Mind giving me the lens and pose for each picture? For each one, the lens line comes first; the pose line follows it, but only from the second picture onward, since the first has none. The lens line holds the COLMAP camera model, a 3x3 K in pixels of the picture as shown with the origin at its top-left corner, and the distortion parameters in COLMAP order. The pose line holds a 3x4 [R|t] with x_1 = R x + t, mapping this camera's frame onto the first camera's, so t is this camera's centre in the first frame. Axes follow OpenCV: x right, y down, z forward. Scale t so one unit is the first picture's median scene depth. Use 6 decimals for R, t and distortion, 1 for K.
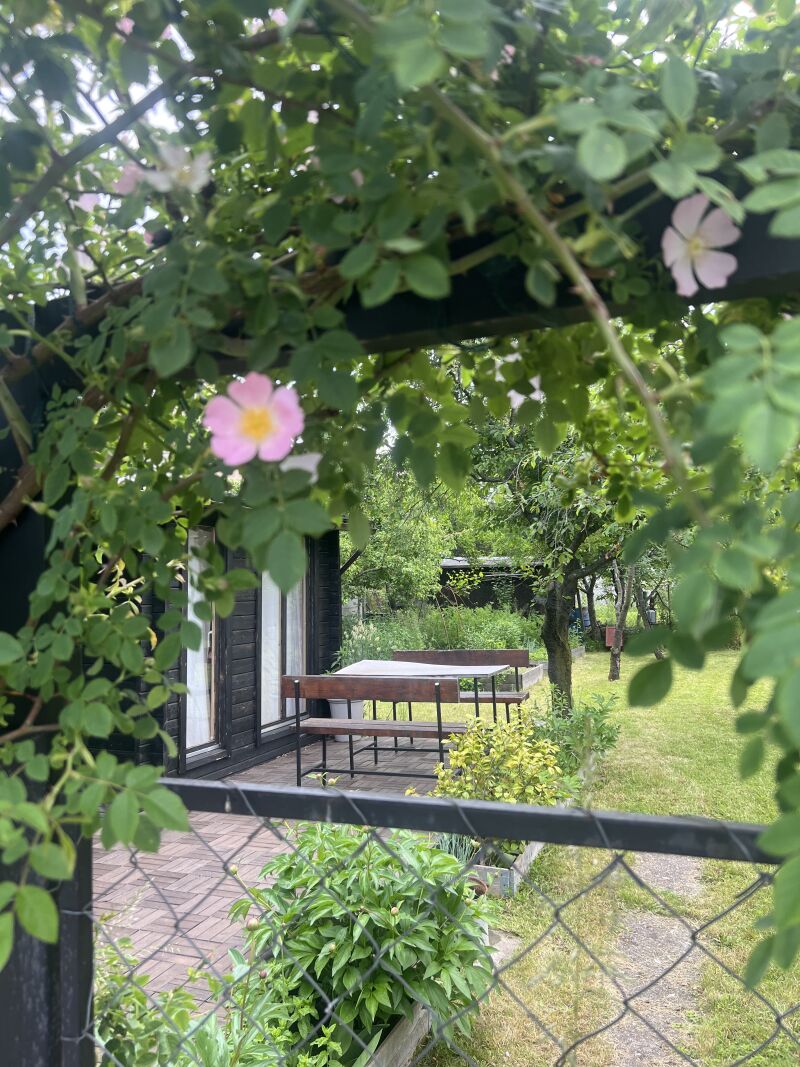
lens RADIAL K [[819.0, 0, 400.0], [0, 819.0, 533.5], [0, 0, 1]] dist [-0.009958, -0.005773]
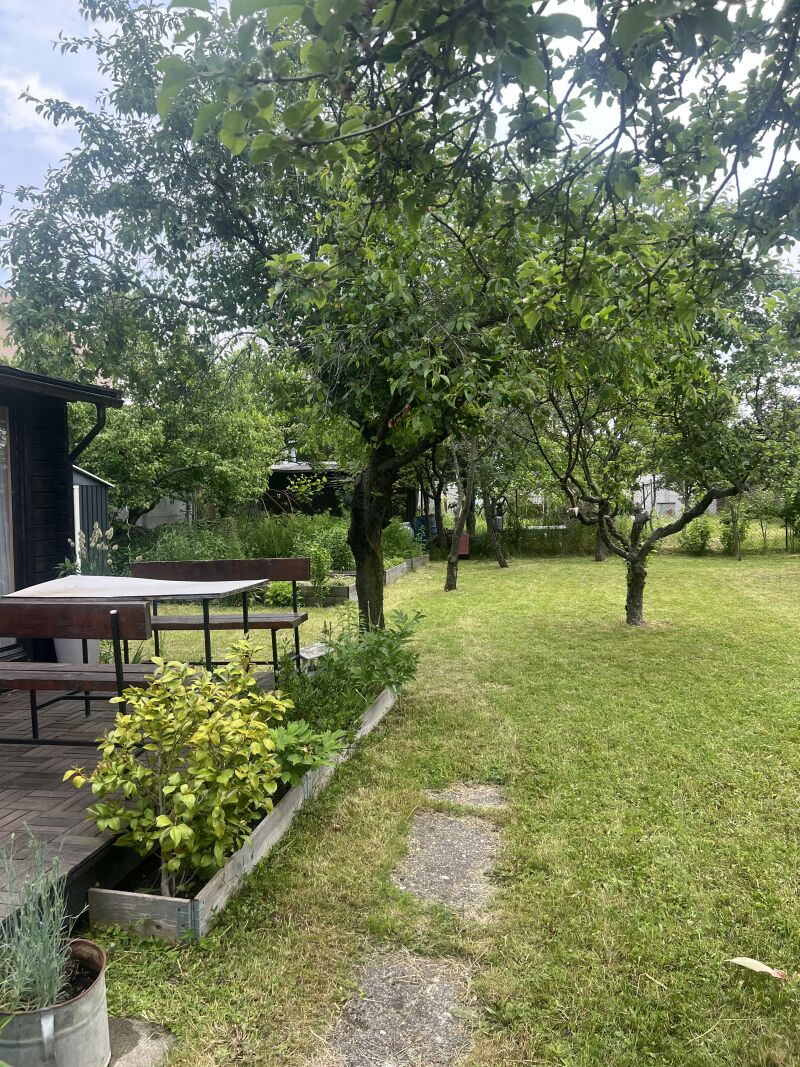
lens RADIAL K [[819.0, 0, 400.0], [0, 819.0, 533.5], [0, 0, 1]] dist [-0.009958, -0.005773]
pose [[0.986828, -0.007520, 0.161600, 0.067734], [-0.010125, 0.994090, 0.108088, 0.019592], [-0.161458, -0.108300, 0.980919, 0.132860]]
